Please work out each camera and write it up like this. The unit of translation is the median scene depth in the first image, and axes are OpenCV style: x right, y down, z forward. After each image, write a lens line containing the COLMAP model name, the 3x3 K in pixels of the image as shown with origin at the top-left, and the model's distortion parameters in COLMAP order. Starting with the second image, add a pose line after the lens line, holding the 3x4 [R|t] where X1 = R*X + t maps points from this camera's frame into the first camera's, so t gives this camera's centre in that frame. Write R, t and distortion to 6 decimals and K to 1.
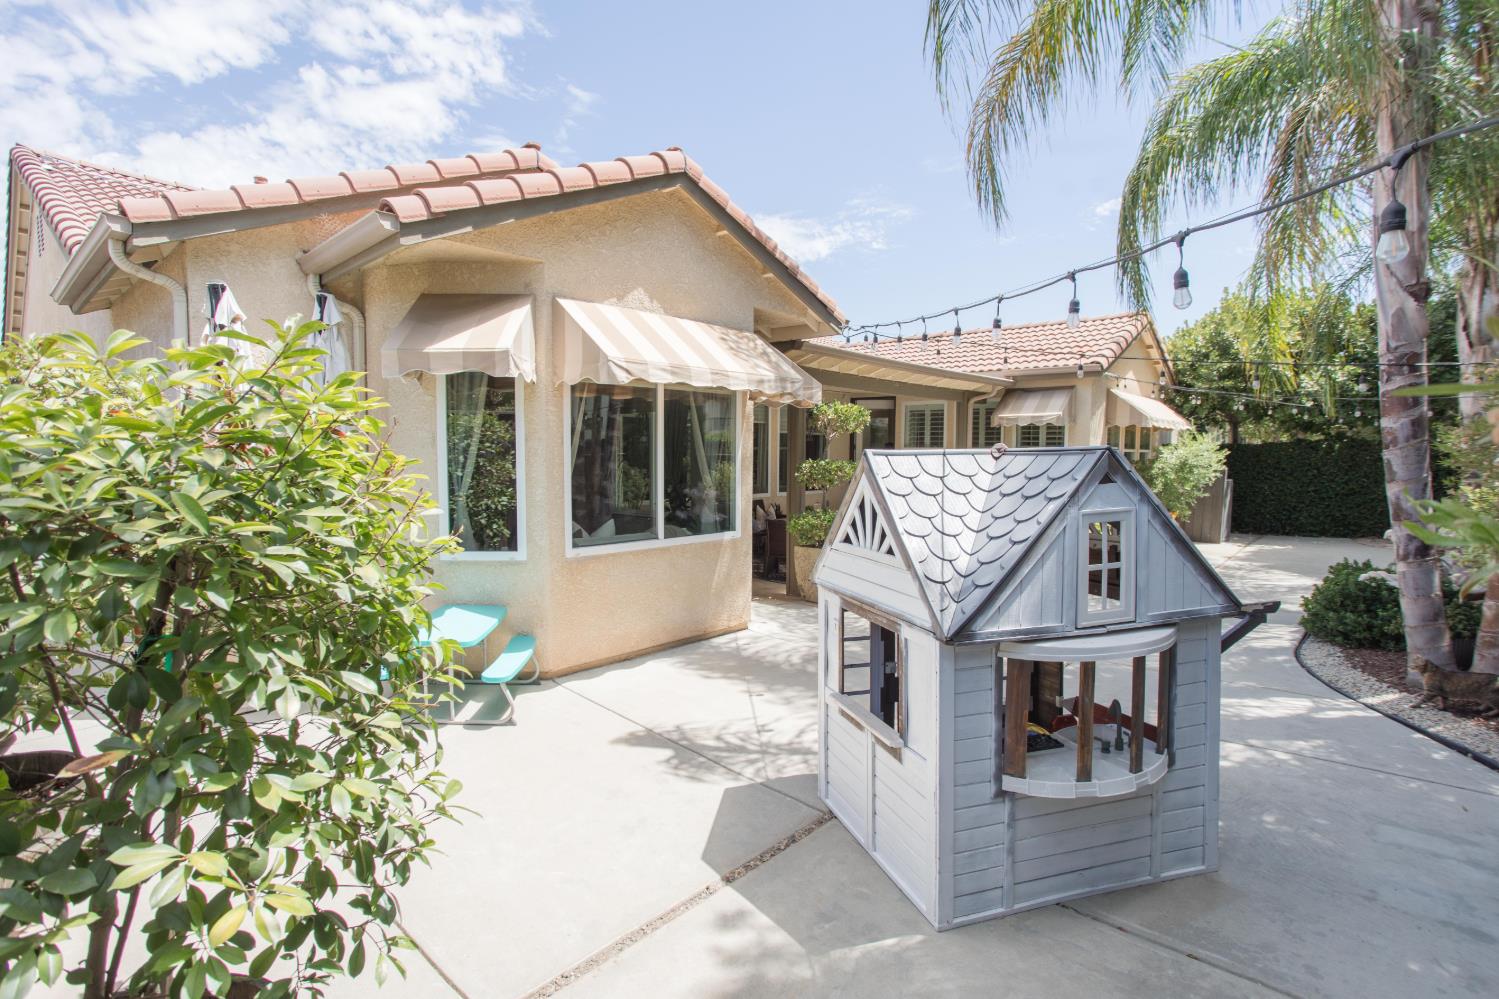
lens RADIAL K [[730.3, 0, 751.8], [0, 730.3, 498.8], [0, 0, 1]] dist [-0.036022, 0.025369]
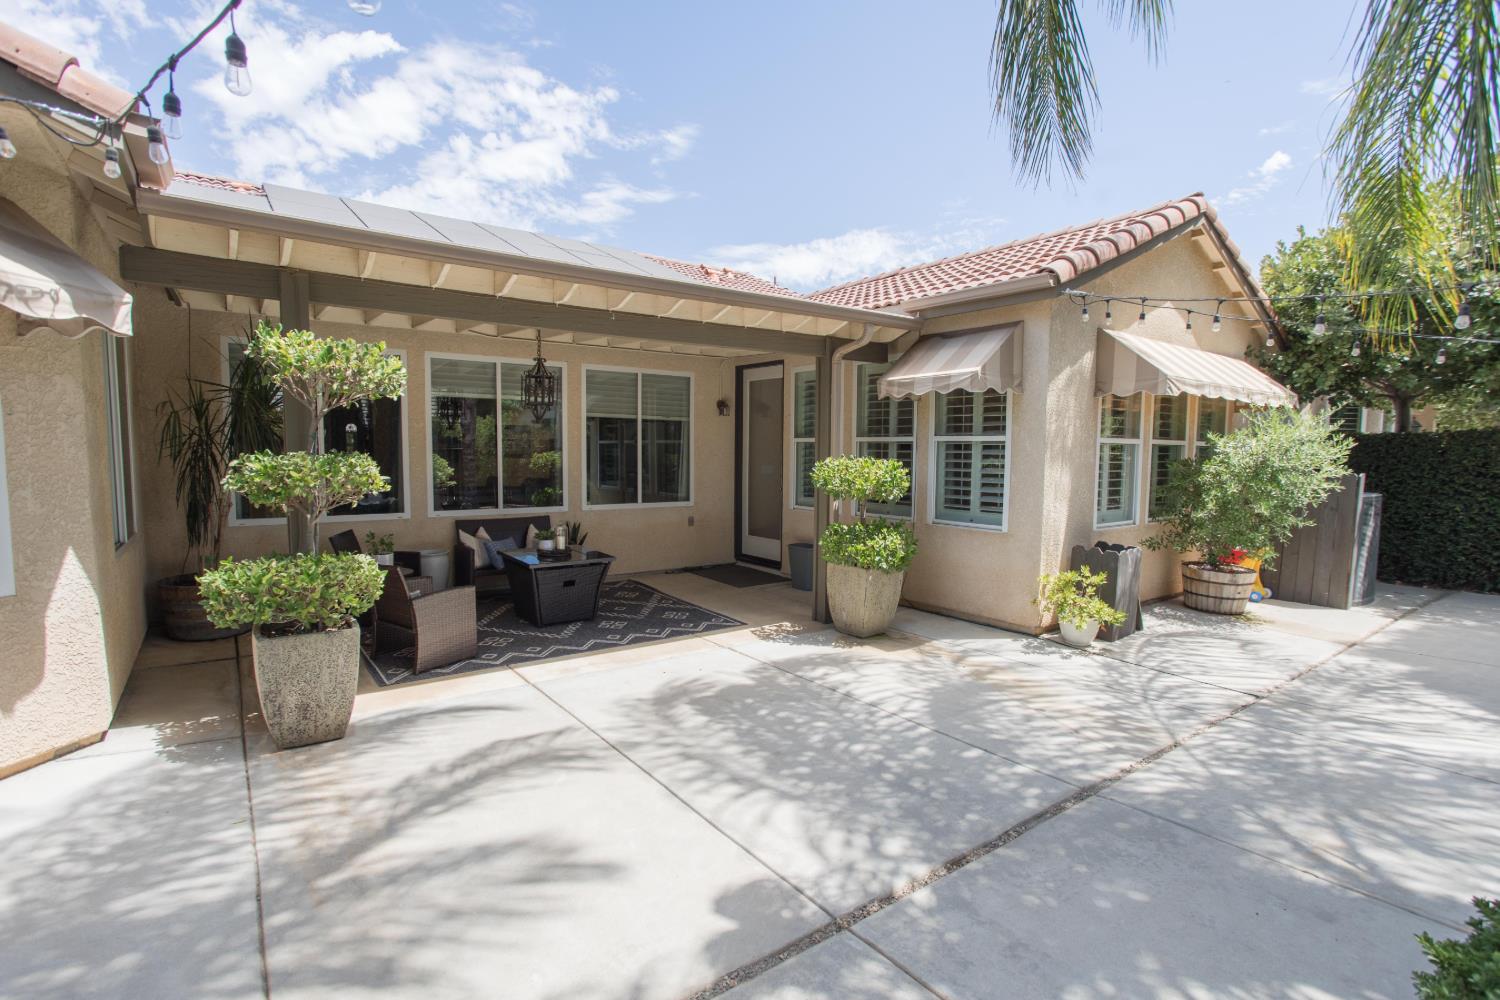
lens RADIAL K [[730.8, 0, 743.7], [0, 730.8, 503.2], [0, 0, 1]] dist [-0.036022, 0.025369]
pose [[0.980609, 0.014606, -0.195428, 0.328888], [-0.014005, 0.999892, 0.004457, -0.017337], [0.195472, -0.001634, 0.980708, 0.399868]]
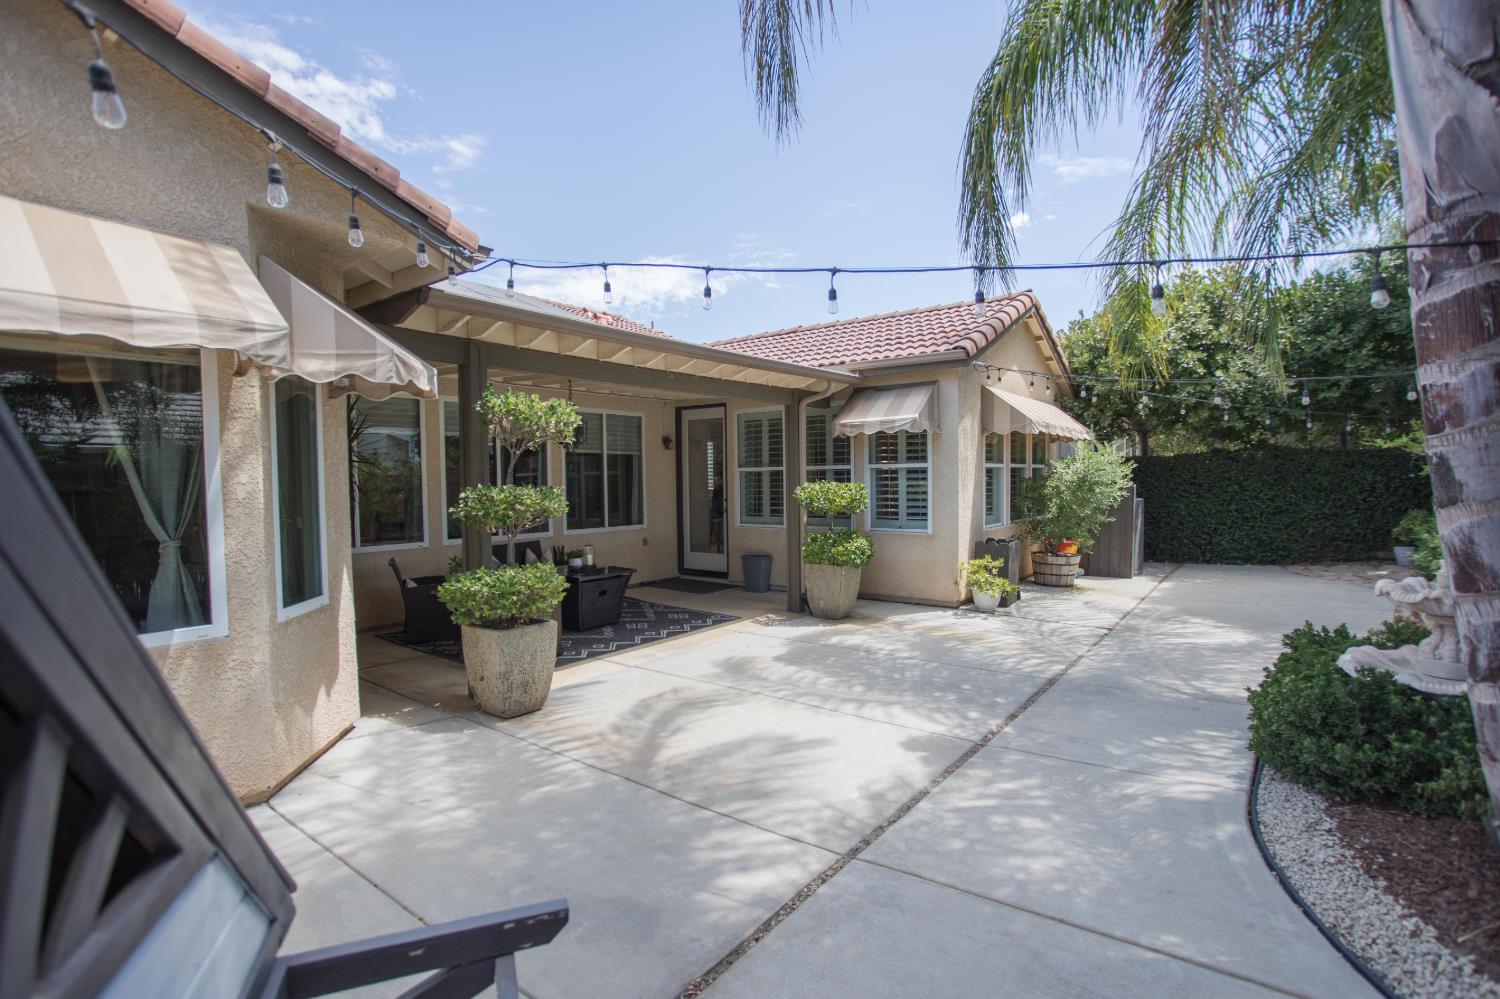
lens RADIAL K [[730.8, 0, 756.4], [0, 730.8, 501.7], [0, 0, 1]] dist [-0.036022, 0.025369]
pose [[0.995654, -0.024502, 0.089851, 0.176058], [0.027504, 0.999099, -0.032321, -0.009760], [-0.088979, 0.034651, 0.995431, 0.250585]]
